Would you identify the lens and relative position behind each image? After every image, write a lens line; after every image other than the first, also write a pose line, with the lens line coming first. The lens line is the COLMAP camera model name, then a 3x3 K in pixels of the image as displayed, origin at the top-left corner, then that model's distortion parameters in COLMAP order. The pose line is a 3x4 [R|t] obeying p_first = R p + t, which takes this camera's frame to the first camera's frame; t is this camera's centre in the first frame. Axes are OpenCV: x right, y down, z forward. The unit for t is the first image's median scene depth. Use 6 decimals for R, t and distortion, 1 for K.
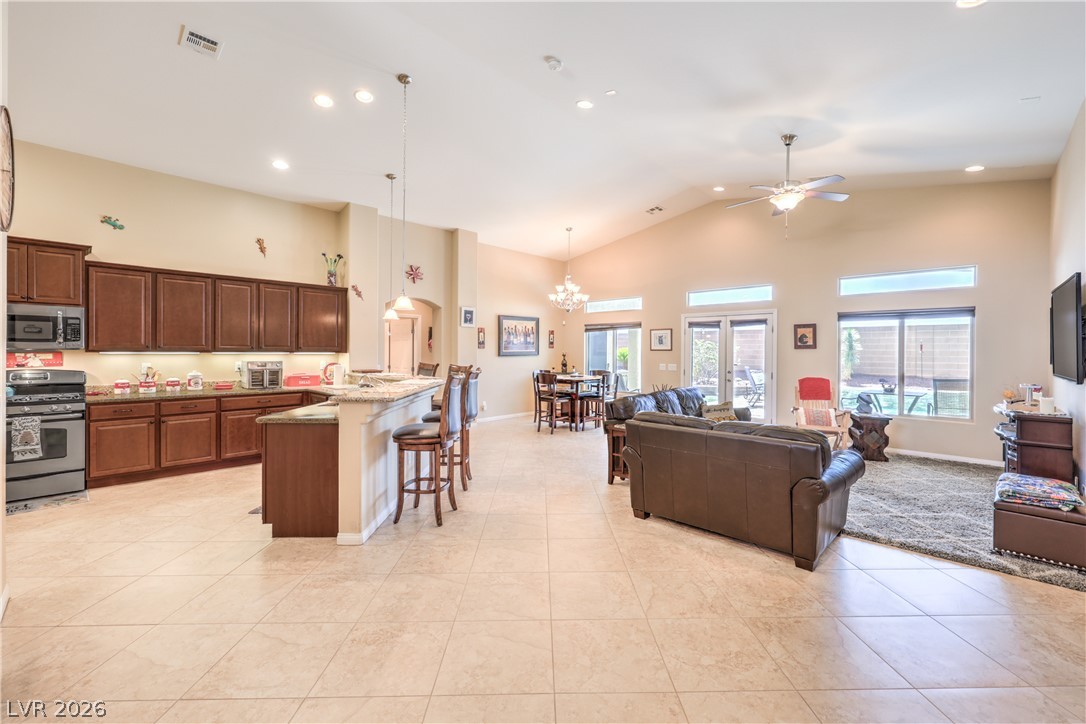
lens RADIAL K [[447.4, 0, 543.5], [0, 447.4, 352.2], [0, 0, 1]] dist [-0.000261, 0.000227]
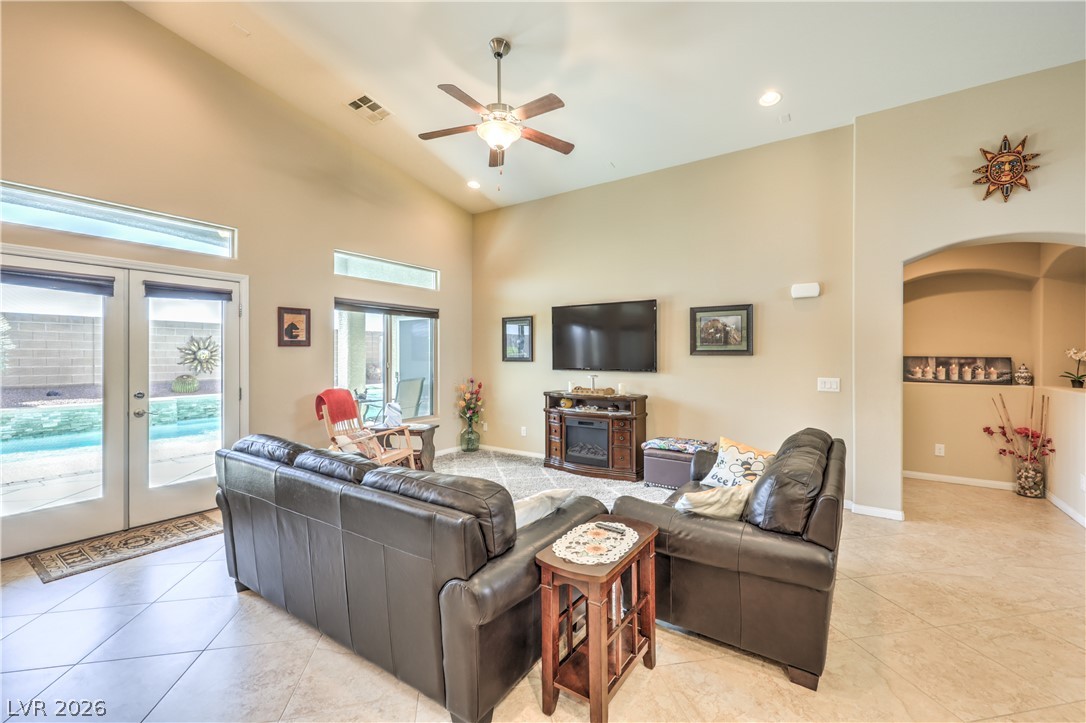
lens RADIAL K [[447.4, 0, 546.9], [0, 447.4, 357.9], [0, 0, 1]] dist [-0.000261, 0.000227]
pose [[-0.176264, -0.010352, 0.984289, -0.116950], [0.003179, 0.999933, 0.011086, 0.003423], [-0.984338, 0.005083, -0.176219, 0.749653]]
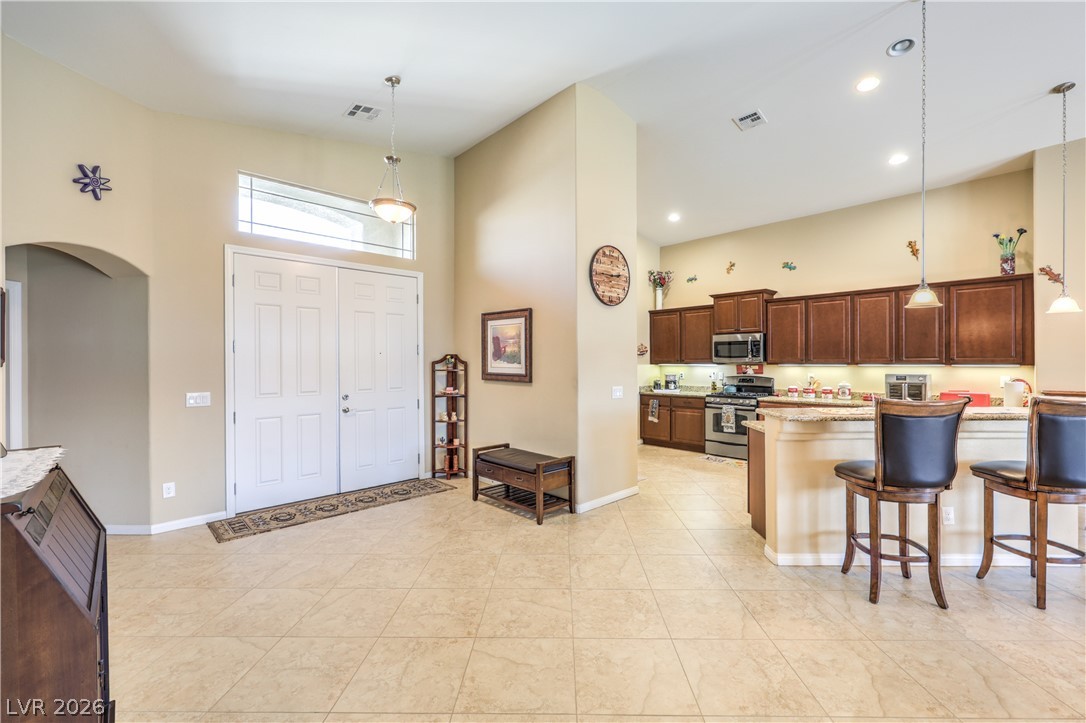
lens RADIAL K [[447.4, 0, 565.5], [0, 447.4, 361.3], [0, 0, 1]] dist [-0.000261, 0.000227]
pose [[-0.016618, -0.007460, -0.999834, 0.248755], [0.001397, 0.999971, -0.007484, -0.000468], [0.999861, -0.001521, -0.016607, 0.249099]]
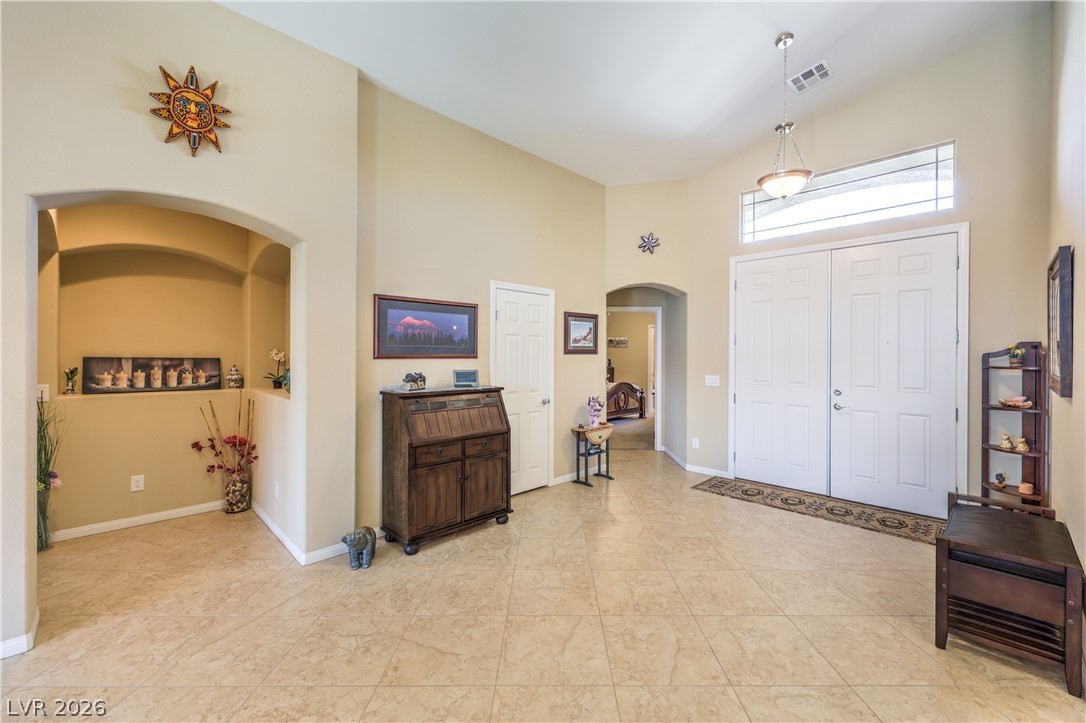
lens RADIAL K [[447.4, 0, 551.5], [0, 447.4, 354.0], [0, 0, 1]] dist [-0.000261, 0.000227]
pose [[-0.999877, -0.011398, 0.010809, 0.000172], [-0.011323, 0.999912, 0.006897, -0.003374], [-0.010887, 0.006774, -0.999918, 0.480444]]
